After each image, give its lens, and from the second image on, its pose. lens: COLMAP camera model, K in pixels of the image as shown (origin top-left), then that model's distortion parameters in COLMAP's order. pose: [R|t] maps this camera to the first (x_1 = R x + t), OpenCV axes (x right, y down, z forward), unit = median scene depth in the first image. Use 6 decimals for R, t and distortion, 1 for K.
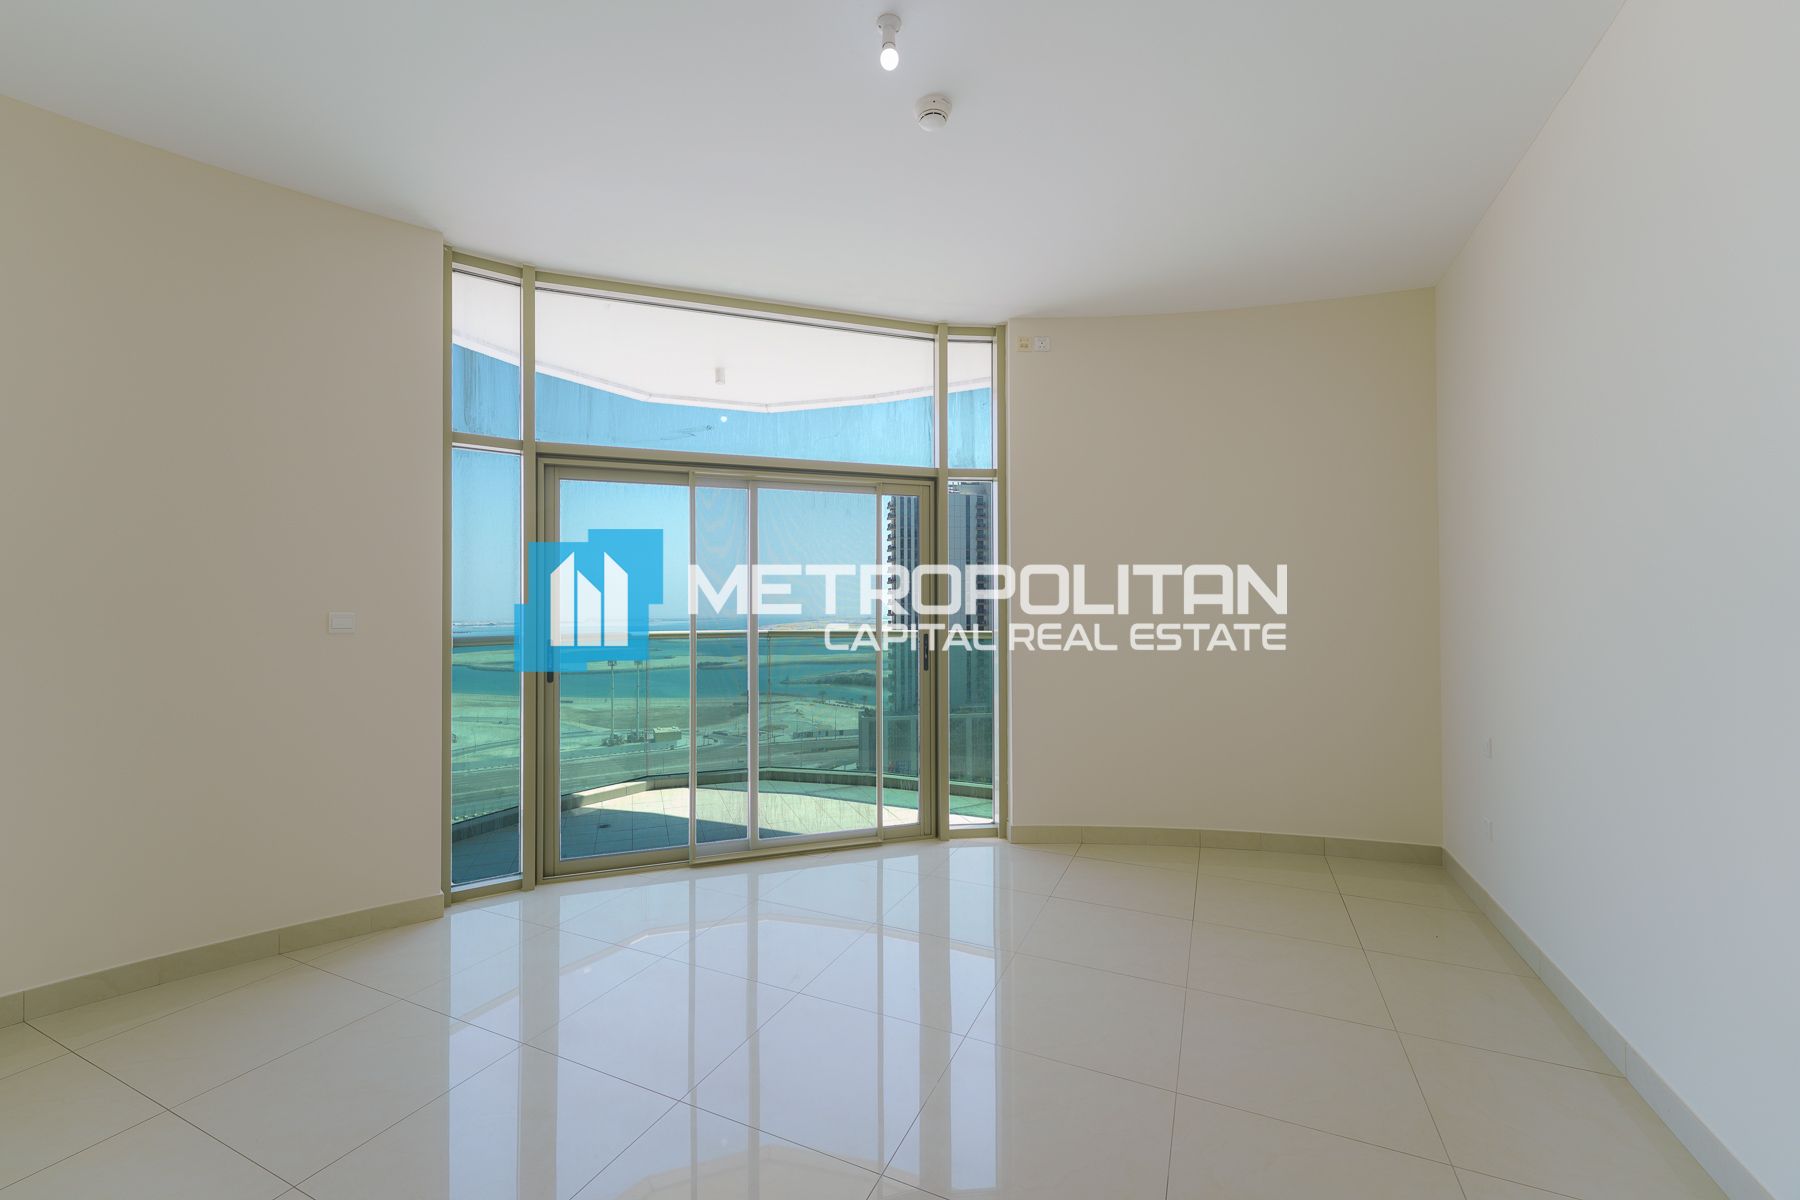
lens RADIAL K [[707.4, 0, 900.0], [0, 707.4, 600.0], [0, 0, 1]] dist [-0.000708, -0.000214]
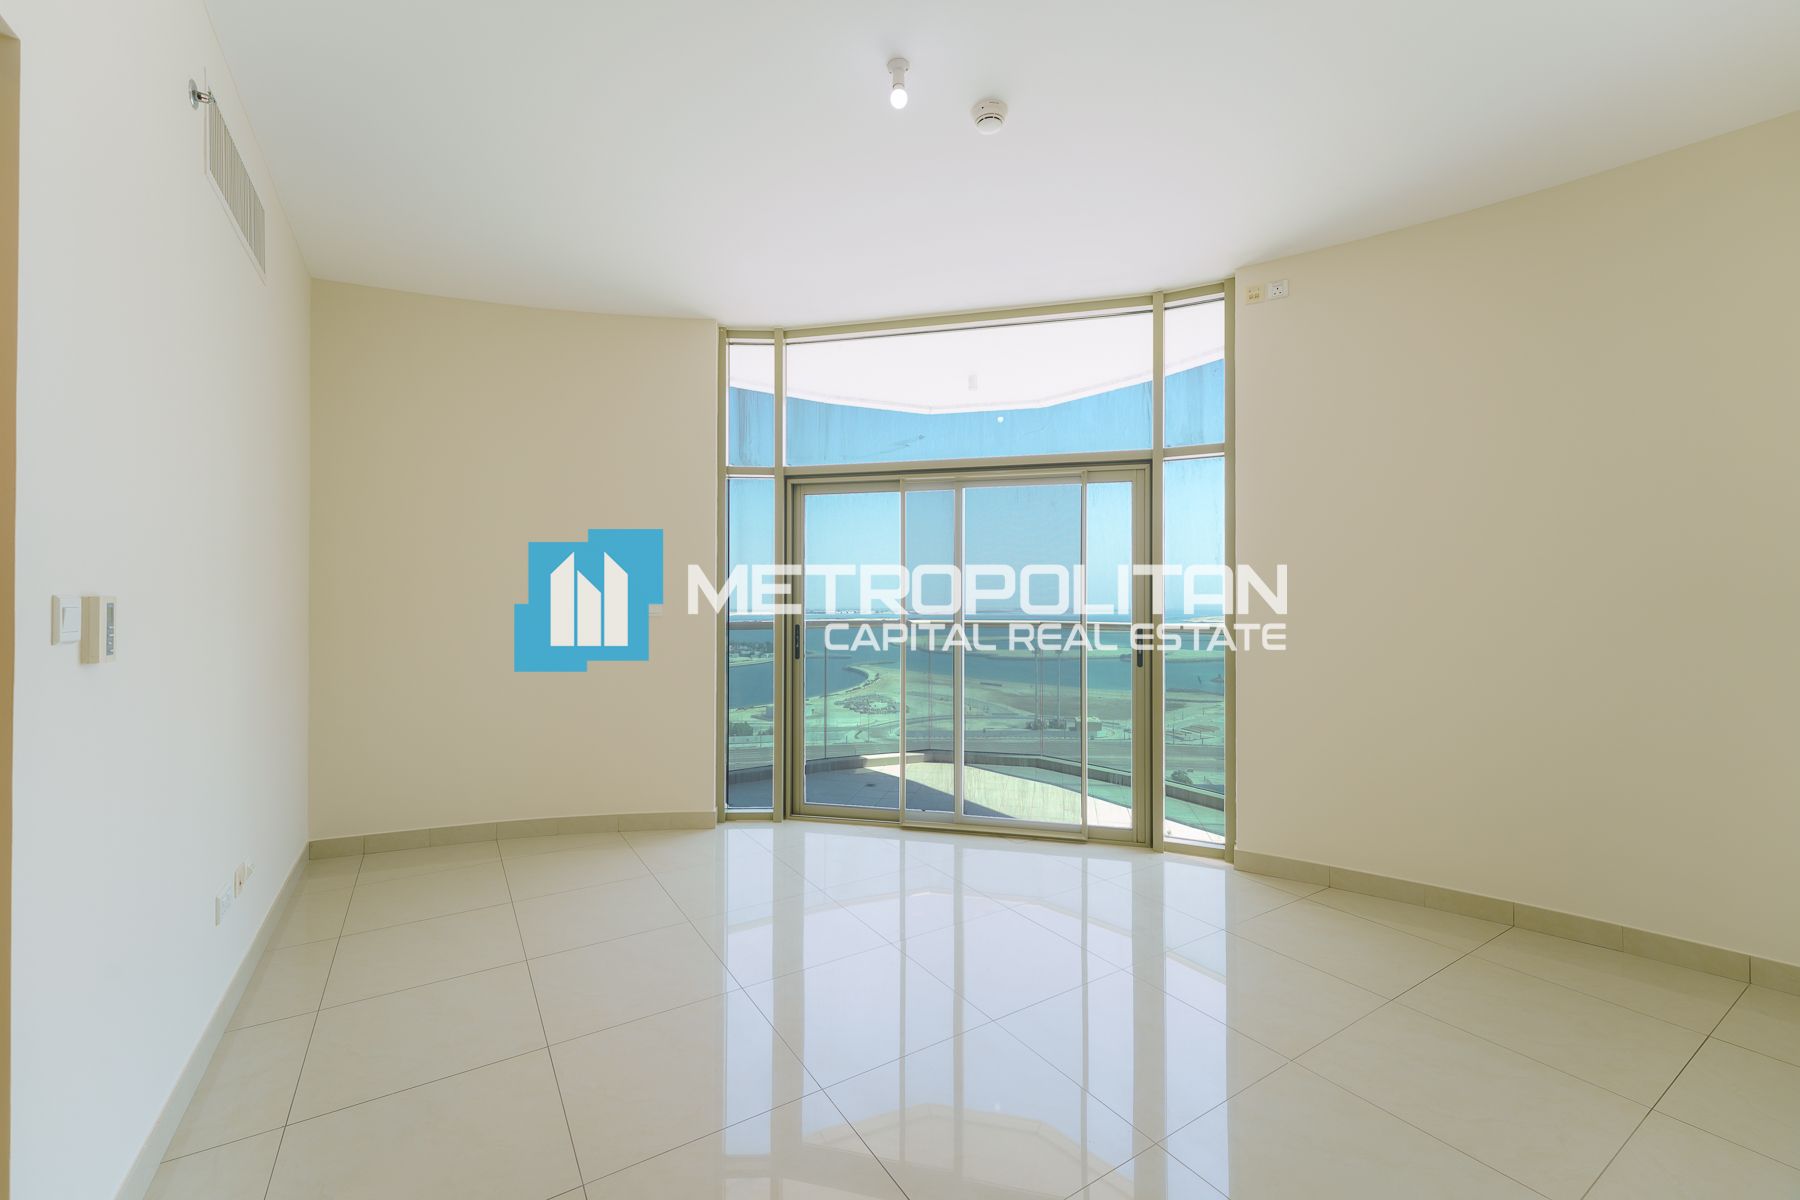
lens RADIAL K [[720.4, 0, 911.1], [0, 720.4, 593.9], [0, 0, 1]] dist [-0.000684, -0.000465]
pose [[0.842840, -0.001016, -0.538164, 0.307778], [0.003668, 0.999986, 0.003856, -0.001995], [0.538152, -0.005224, 0.842831, 0.034869]]
